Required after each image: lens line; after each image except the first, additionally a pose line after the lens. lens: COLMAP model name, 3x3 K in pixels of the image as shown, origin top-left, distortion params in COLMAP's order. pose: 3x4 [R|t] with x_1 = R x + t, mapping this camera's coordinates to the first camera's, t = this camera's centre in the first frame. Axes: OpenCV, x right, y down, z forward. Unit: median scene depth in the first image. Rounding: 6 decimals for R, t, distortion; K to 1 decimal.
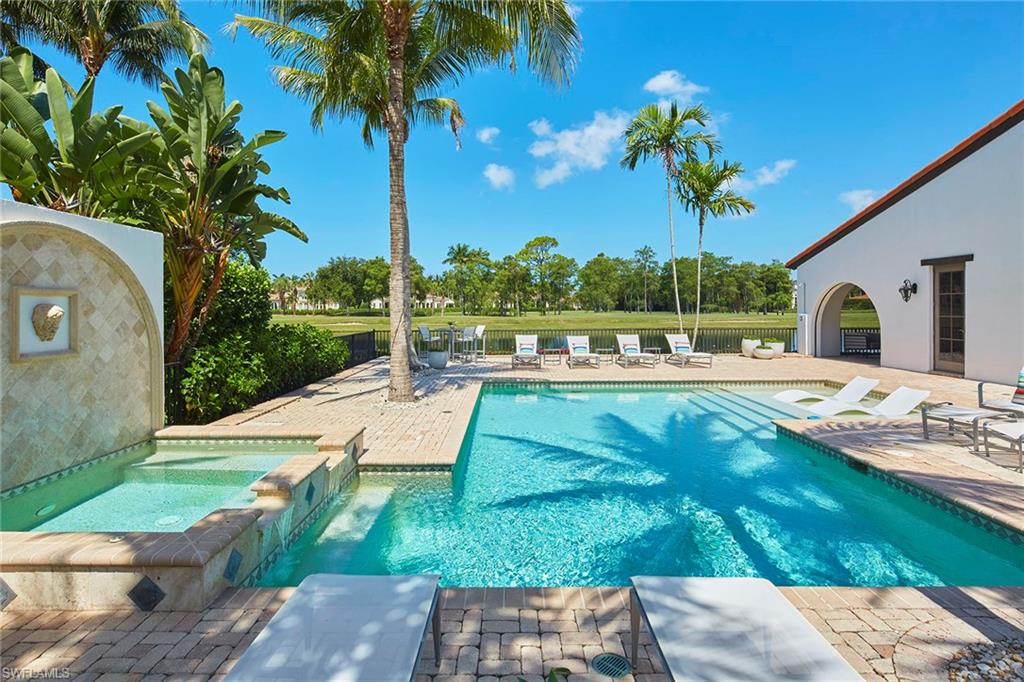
lens RADIAL K [[503.5, 0, 490.7], [0, 503.5, 316.3], [0, 0, 1]] dist [-0.001062, 0.000767]
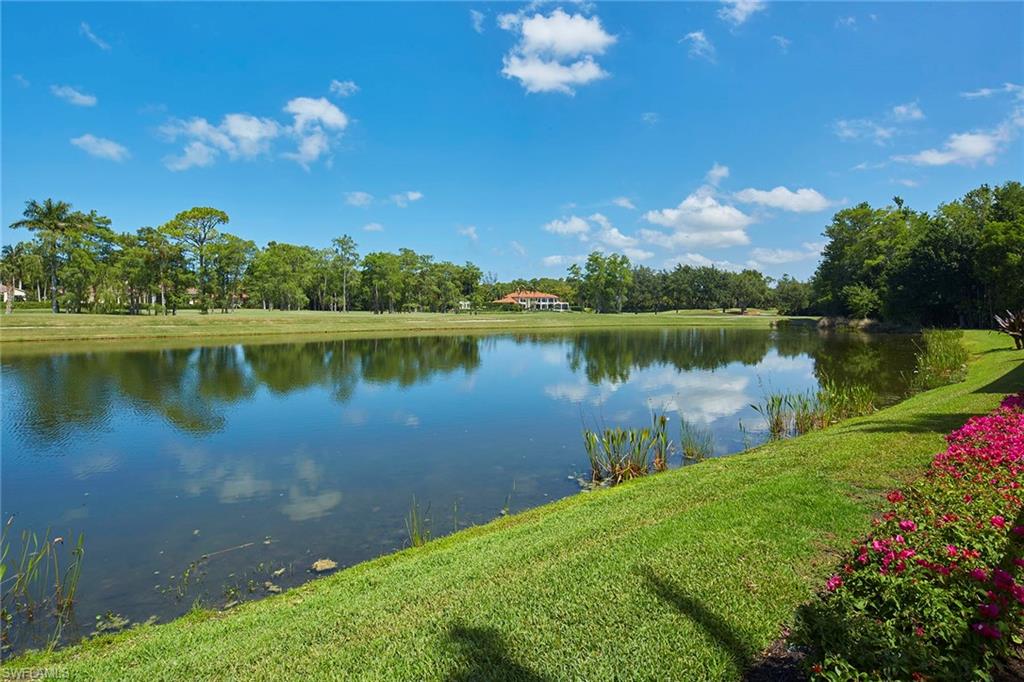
lens RADIAL K [[503.5, 0, 513.0], [0, 503.5, 305.7], [0, 0, 1]] dist [-0.001062, 0.000767]
pose [[0.755895, 0.017770, 0.654451, -0.168940], [-0.001873, 0.999686, -0.024981, 0.015474], [-0.654690, 0.017657, 0.755691, 0.741238]]
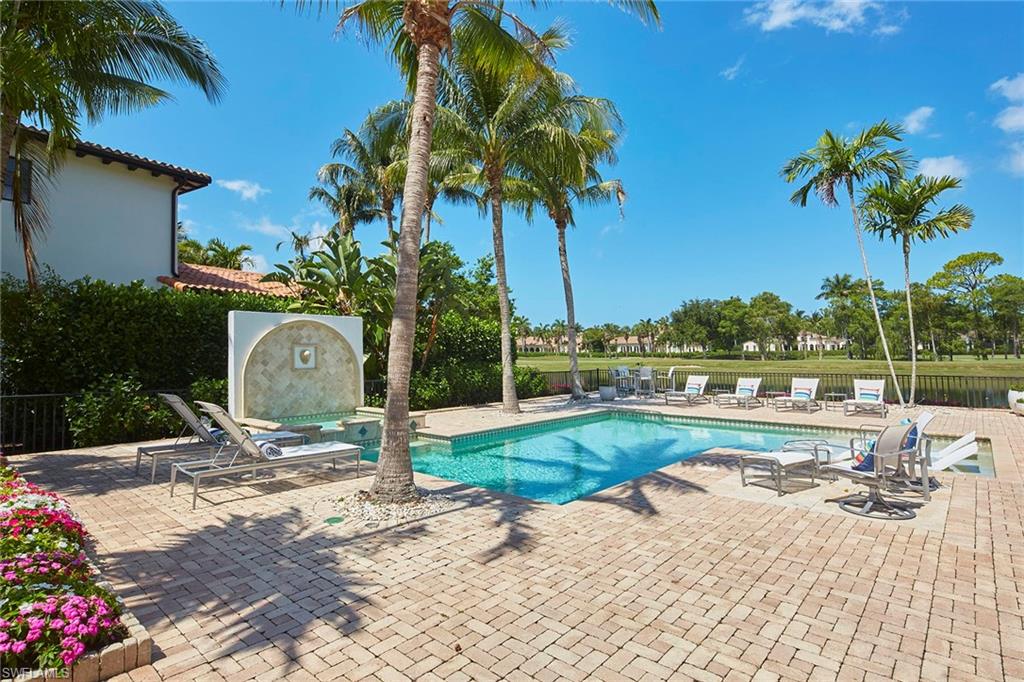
lens RADIAL K [[503.5, 0, 489.7], [0, 503.5, 329.8], [0, 0, 1]] dist [-0.001062, 0.000767]
pose [[0.755700, -0.031853, -0.654143, 0.223275], [-0.006721, 0.998387, -0.056380, 0.001628], [0.654884, 0.047003, 0.754266, -0.053391]]
